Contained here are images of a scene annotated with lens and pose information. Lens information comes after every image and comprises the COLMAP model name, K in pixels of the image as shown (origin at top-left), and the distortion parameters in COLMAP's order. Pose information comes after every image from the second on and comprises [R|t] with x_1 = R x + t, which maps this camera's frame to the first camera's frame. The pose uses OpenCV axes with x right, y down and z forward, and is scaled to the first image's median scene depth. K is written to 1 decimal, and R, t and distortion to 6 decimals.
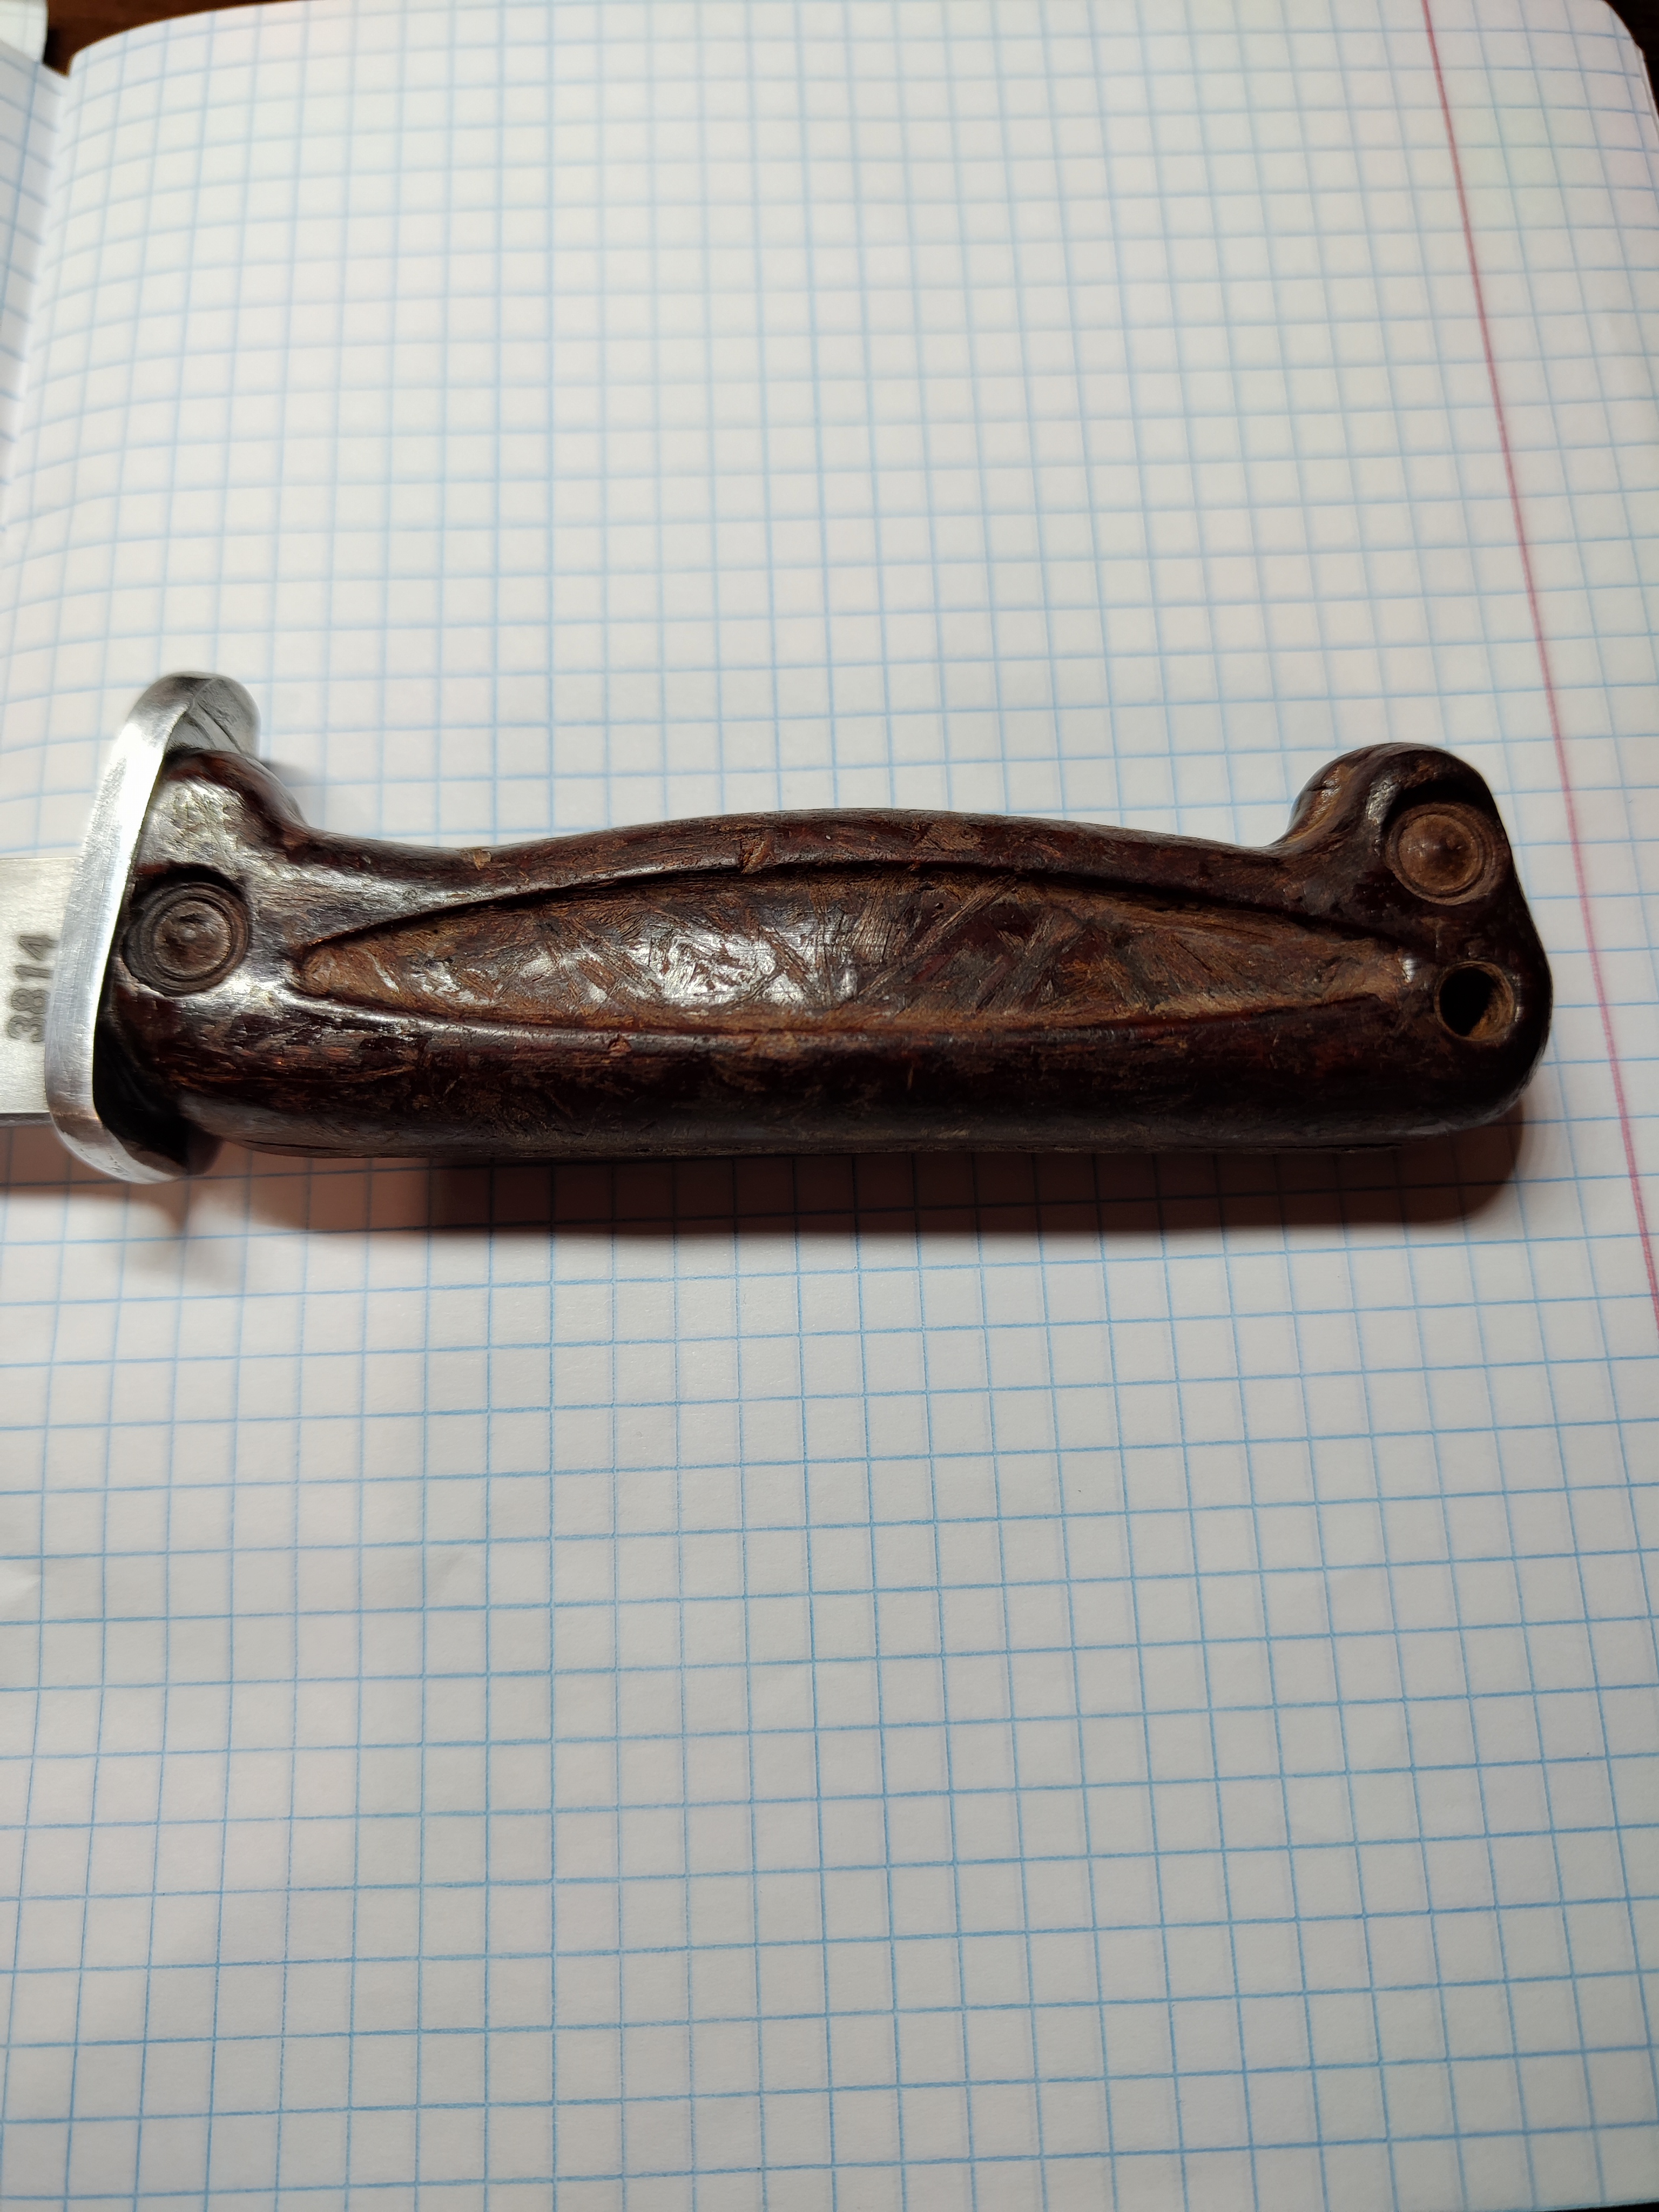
lens RADIAL K [[1591.7, 0, 830.3], [0, 1591.7, 1025.3], [0, 0, 1]] dist [-0.060935, 0.027878]
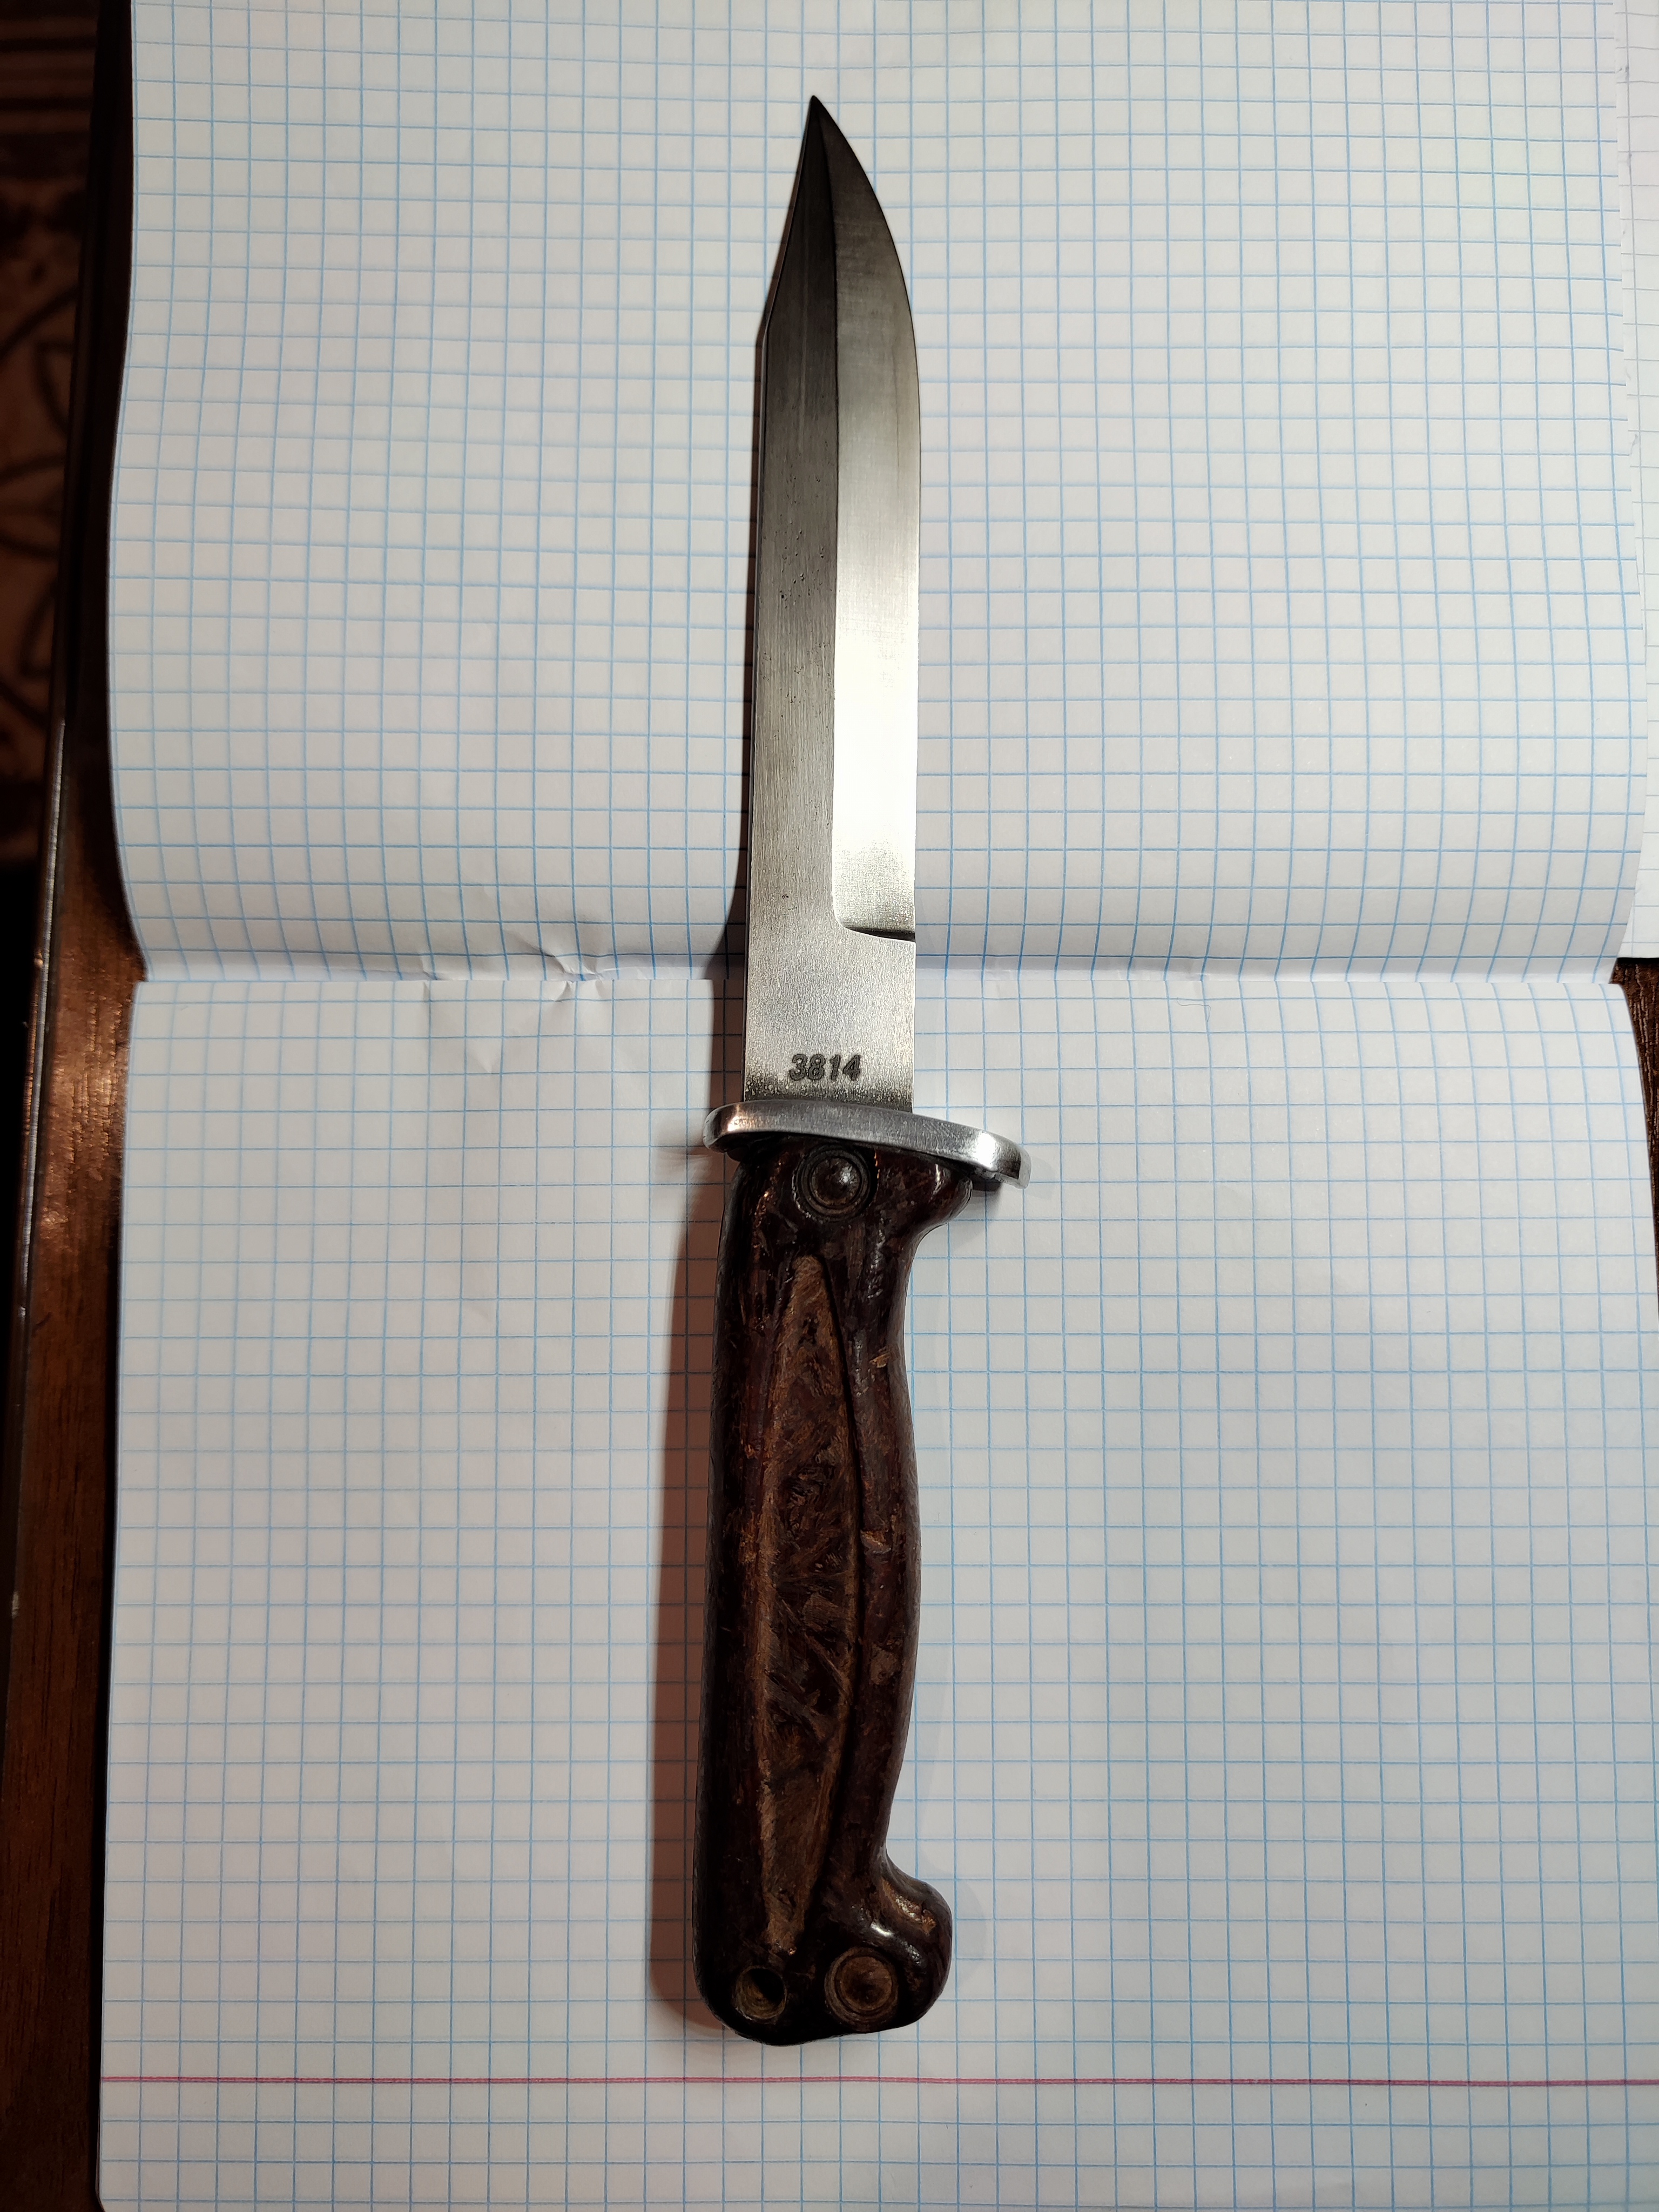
lens RADIAL K [[1542.5, 0, 839.1], [0, 1542.5, 1151.9], [0, 0, 1]] dist [-0.025858, 0.003340]
pose [[-0.043418, 0.996137, -0.076326, -0.319261], [-0.964431, -0.021852, 0.263428, -0.478228], [0.260743, 0.085049, 0.961655, -0.532796]]
